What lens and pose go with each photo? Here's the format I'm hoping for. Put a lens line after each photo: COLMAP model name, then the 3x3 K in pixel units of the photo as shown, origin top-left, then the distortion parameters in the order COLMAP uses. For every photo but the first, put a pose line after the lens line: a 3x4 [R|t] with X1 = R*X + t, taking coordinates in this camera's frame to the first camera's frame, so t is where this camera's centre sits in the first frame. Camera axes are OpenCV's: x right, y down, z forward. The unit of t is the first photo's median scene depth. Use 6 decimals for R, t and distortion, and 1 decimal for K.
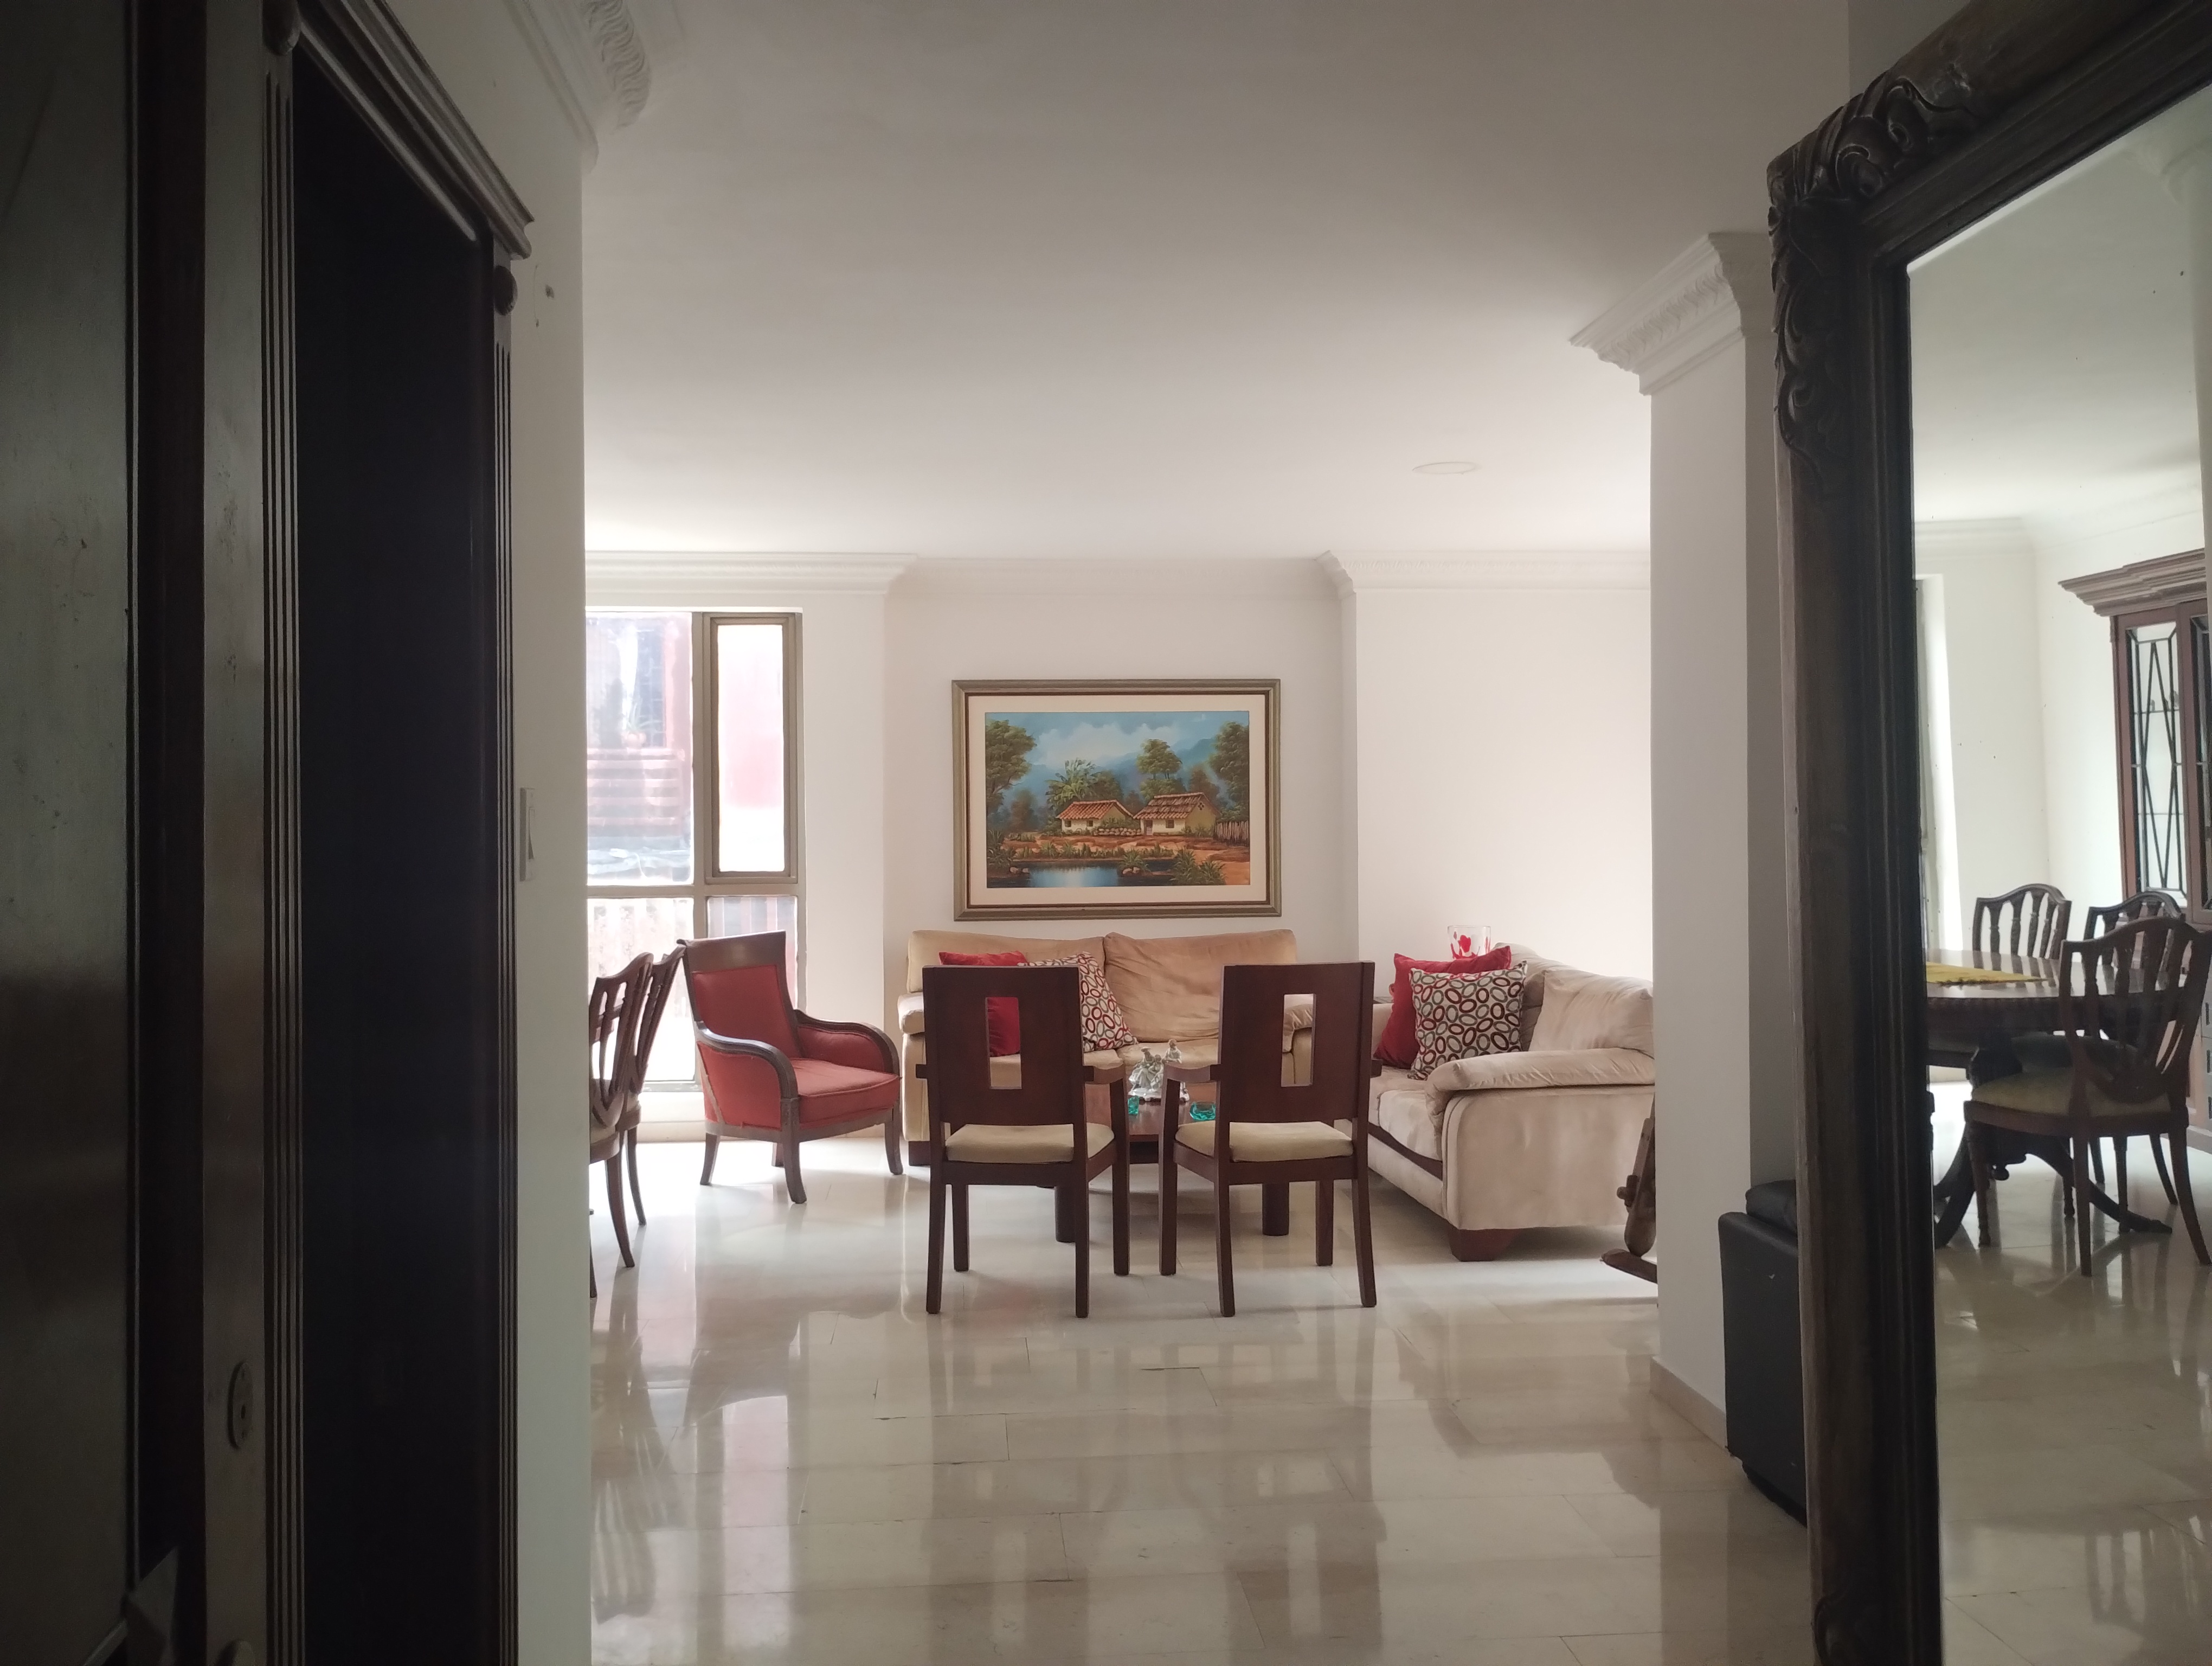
lens RADIAL K [[1808.7, 0, 1106.0], [0, 1808.7, 833.0], [0, 0, 1]] dist [0.008812, -0.000759]
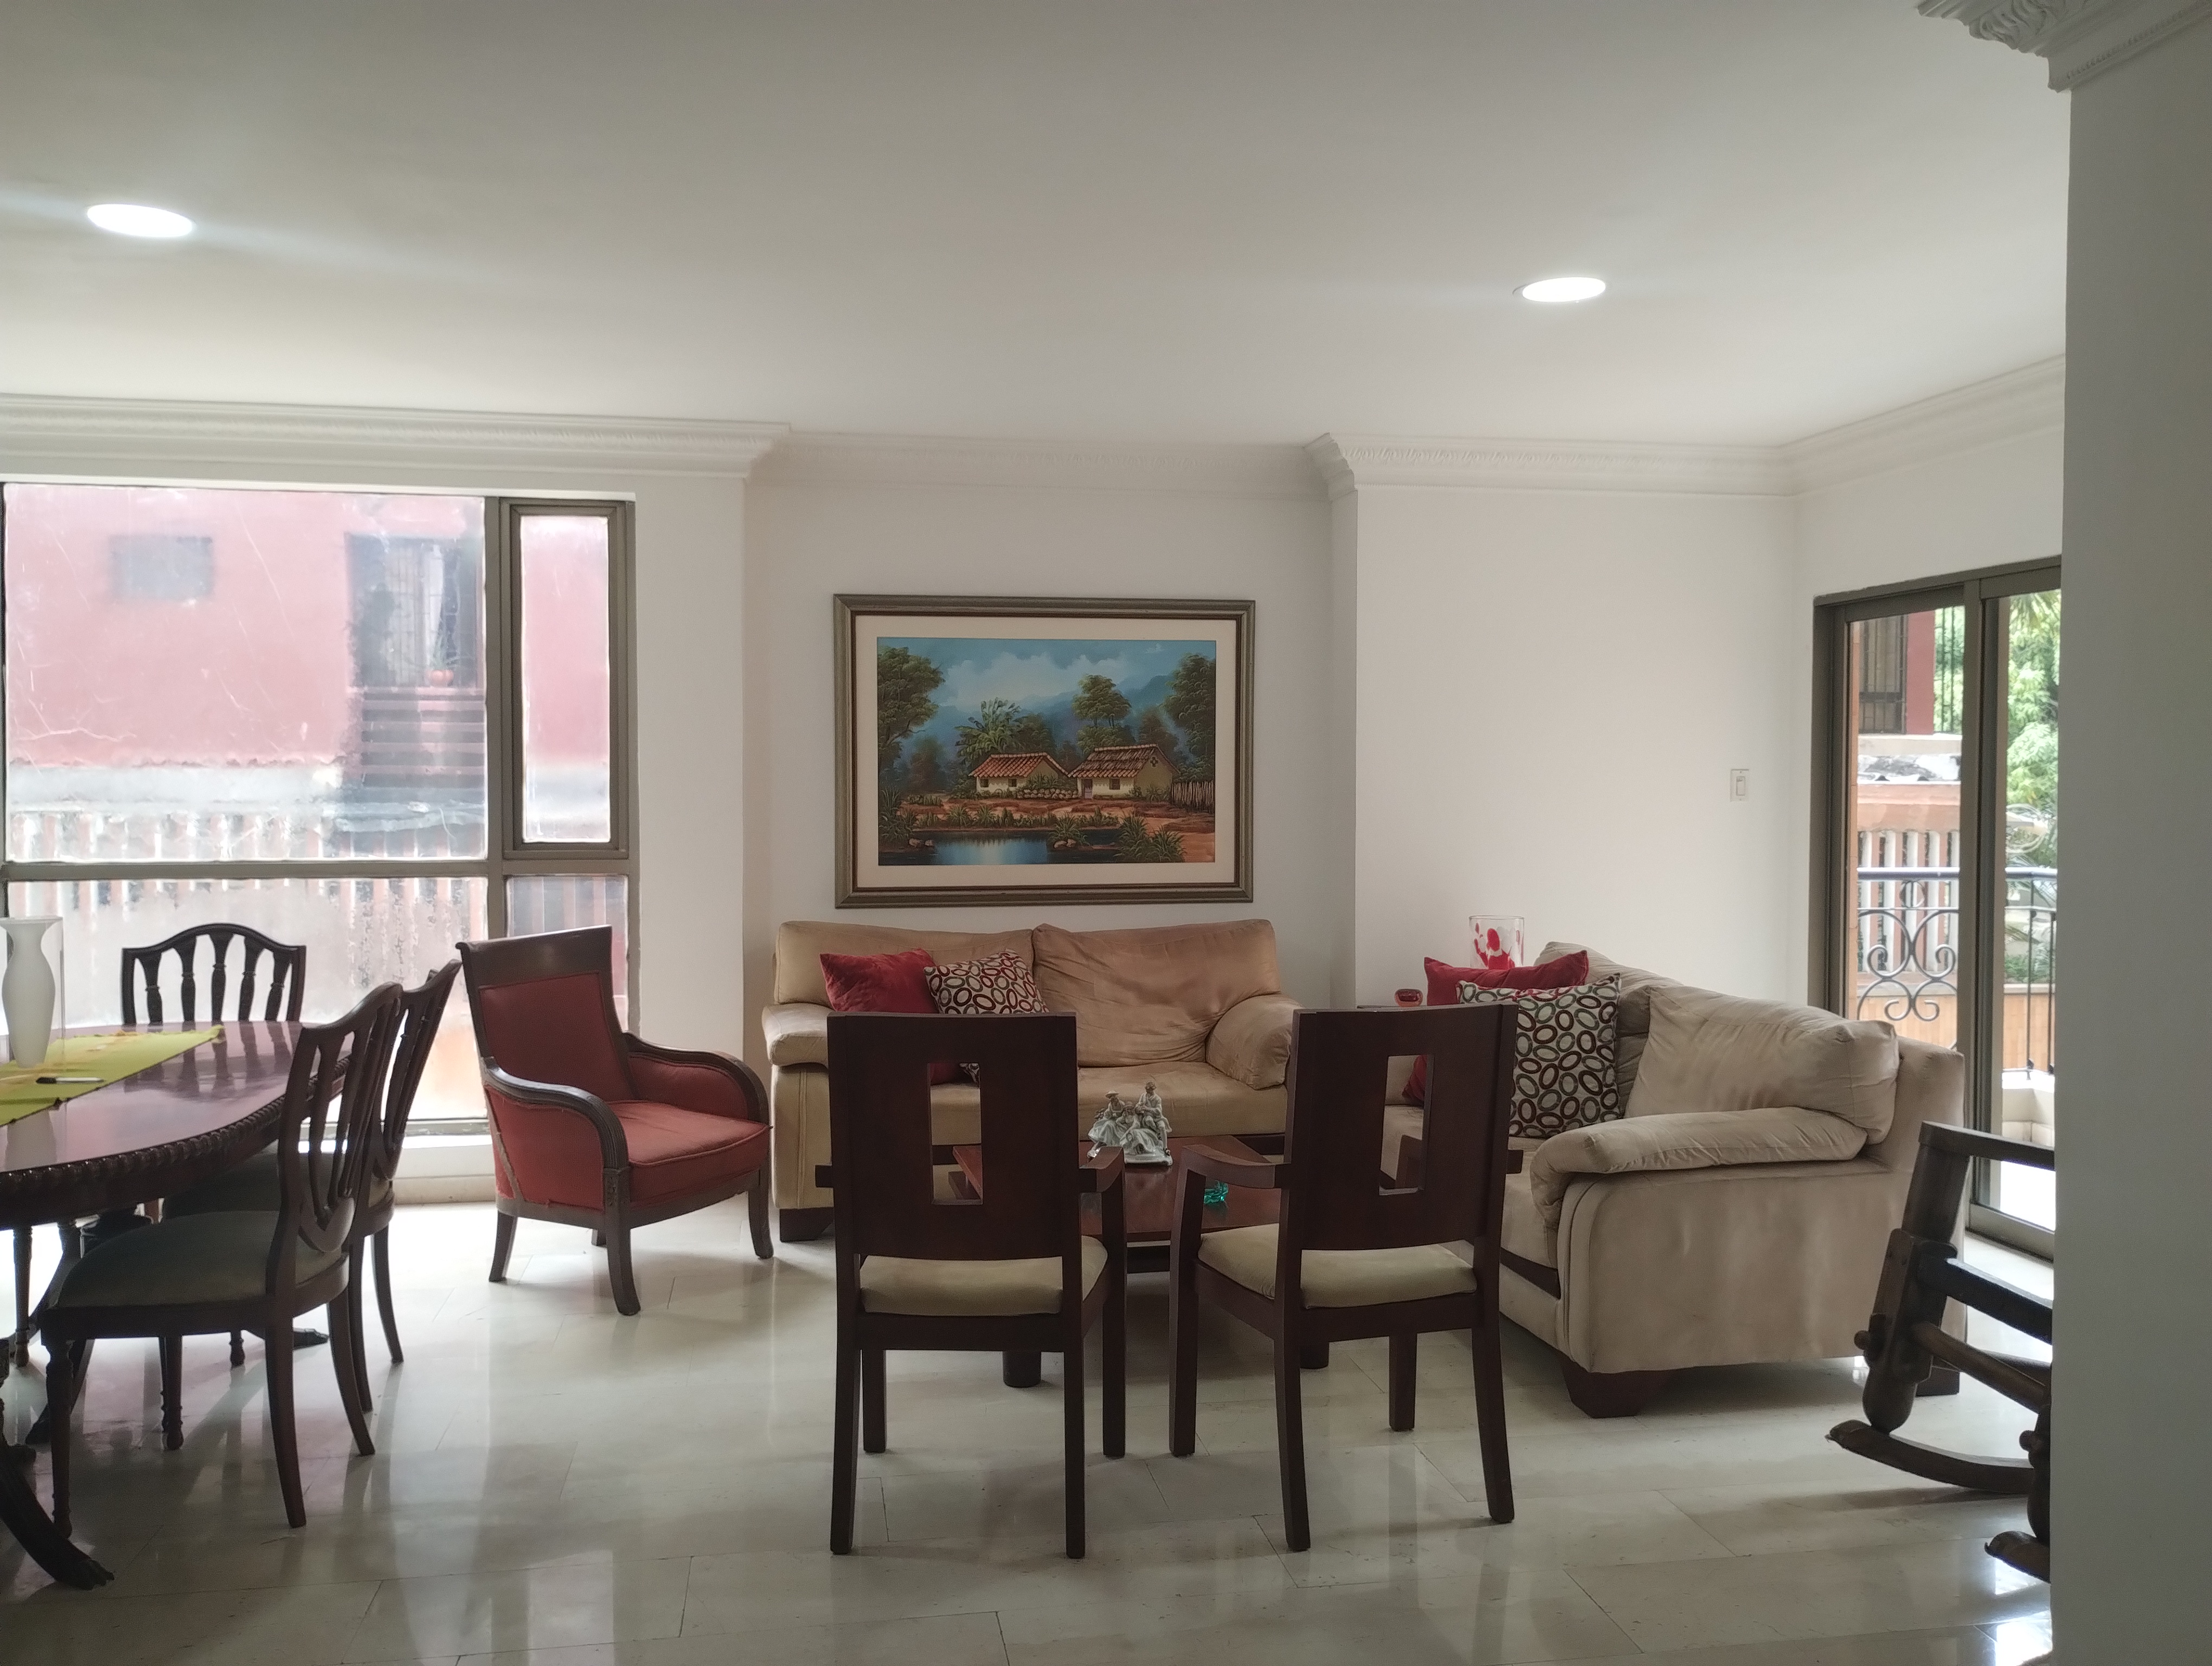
lens RADIAL K [[1808.7, 0, 1106.0], [0, 1808.7, 833.0], [0, 0, 1]] dist [0.008812, -0.000759]
pose [[0.996049, 0.005253, 0.088648, -0.038943], [-0.007641, 0.999616, 0.026621, -0.004819], [-0.088474, -0.027193, 0.995707, 0.231215]]
